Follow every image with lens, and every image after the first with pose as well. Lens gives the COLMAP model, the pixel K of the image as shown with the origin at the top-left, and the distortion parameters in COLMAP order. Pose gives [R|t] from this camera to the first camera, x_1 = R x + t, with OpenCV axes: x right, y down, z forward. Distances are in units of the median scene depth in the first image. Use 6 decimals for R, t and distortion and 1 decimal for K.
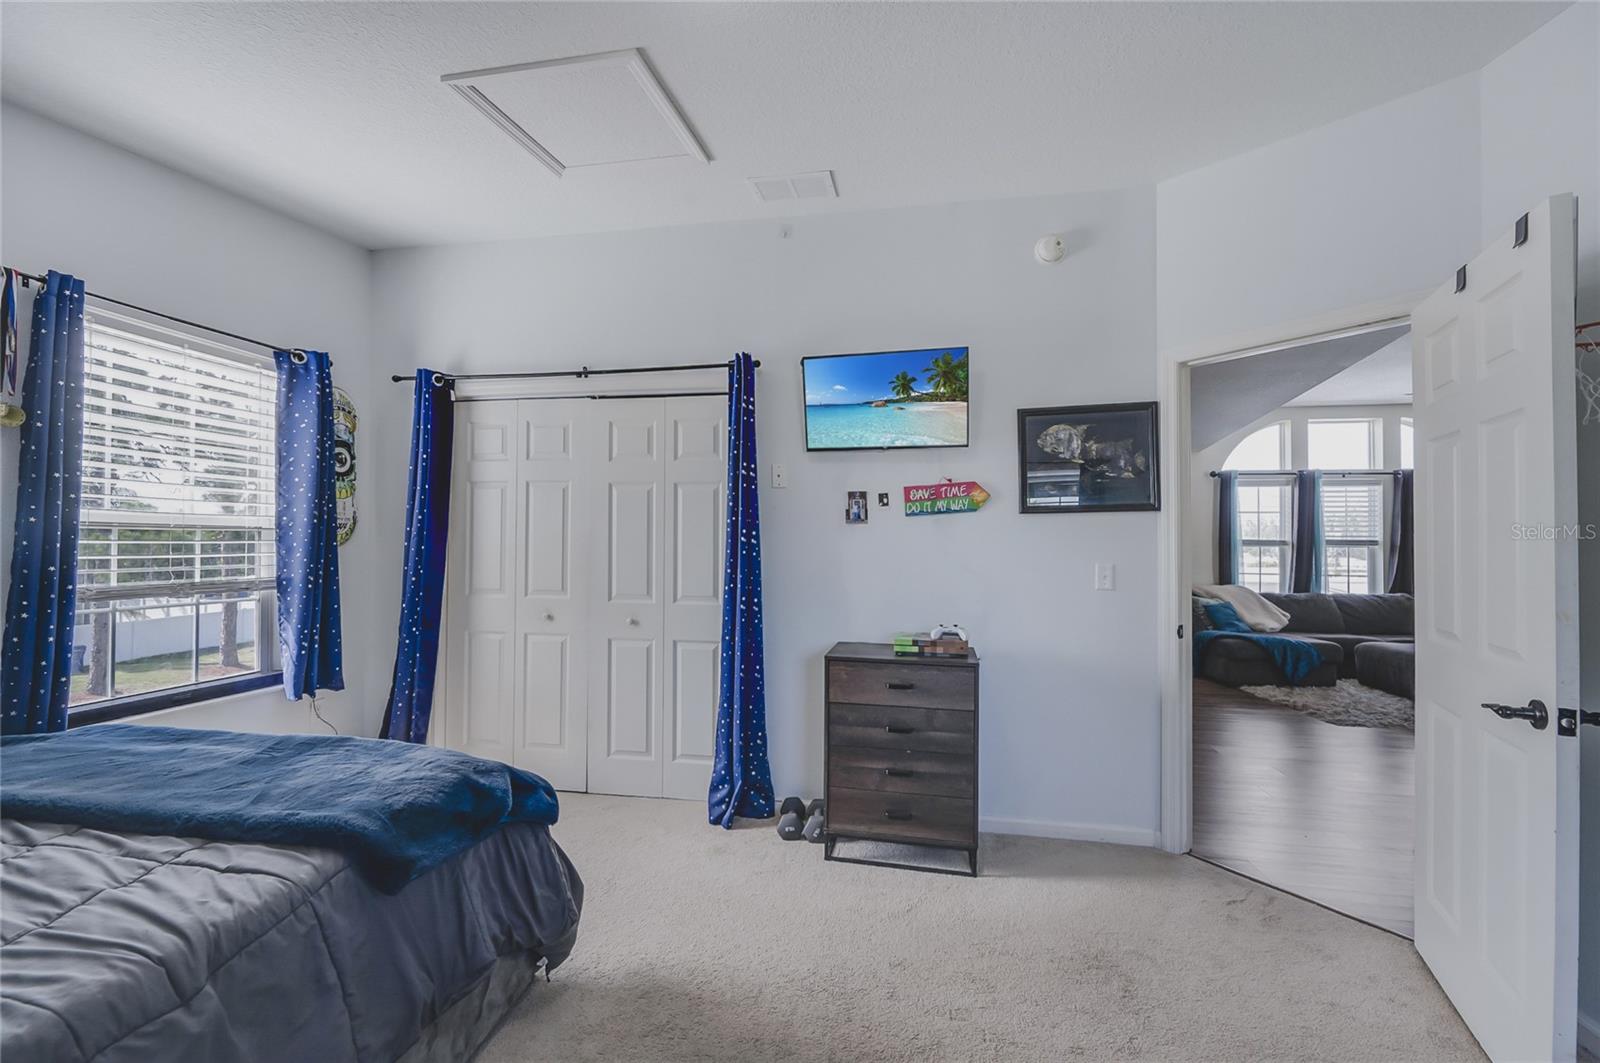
lens RADIAL K [[642.9, 0, 800.0], [0, 642.9, 531.5], [0, 0, 1]] dist [0.001243, 0.000067]
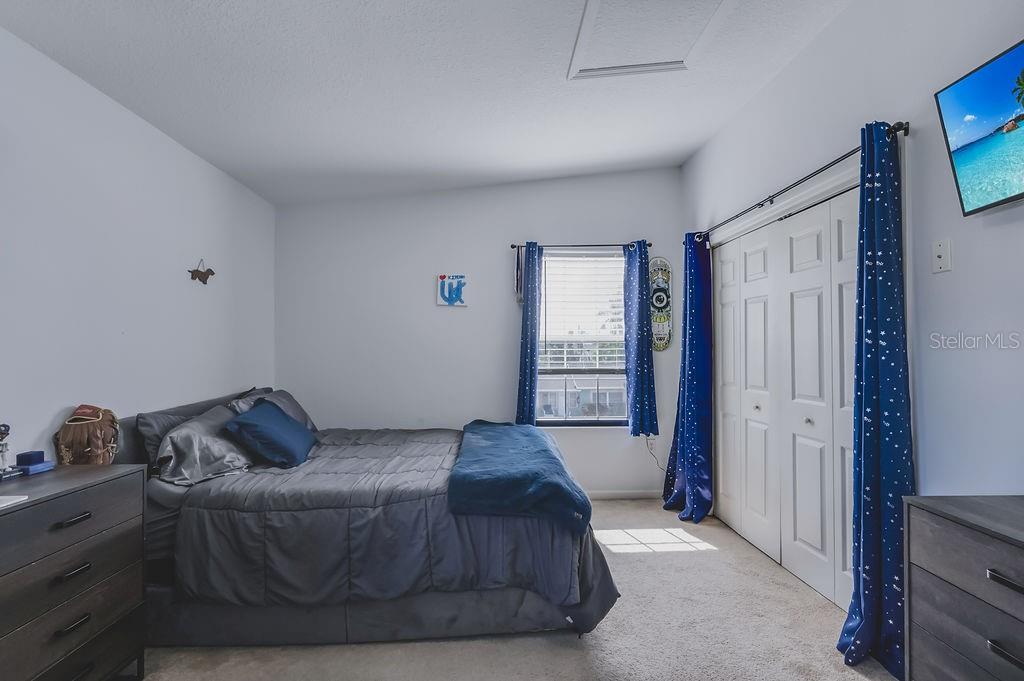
lens RADIAL K [[459.0, 0, 512.0], [0, 459.0, 340.5], [0, 0, 1]] dist [0.000005, -0.000251]
pose [[0.209716, -0.025729, -0.977424, 0.400198], [0.024795, 0.999472, -0.020989, 0.012141], [0.977448, -0.019833, 0.210243, 0.389816]]
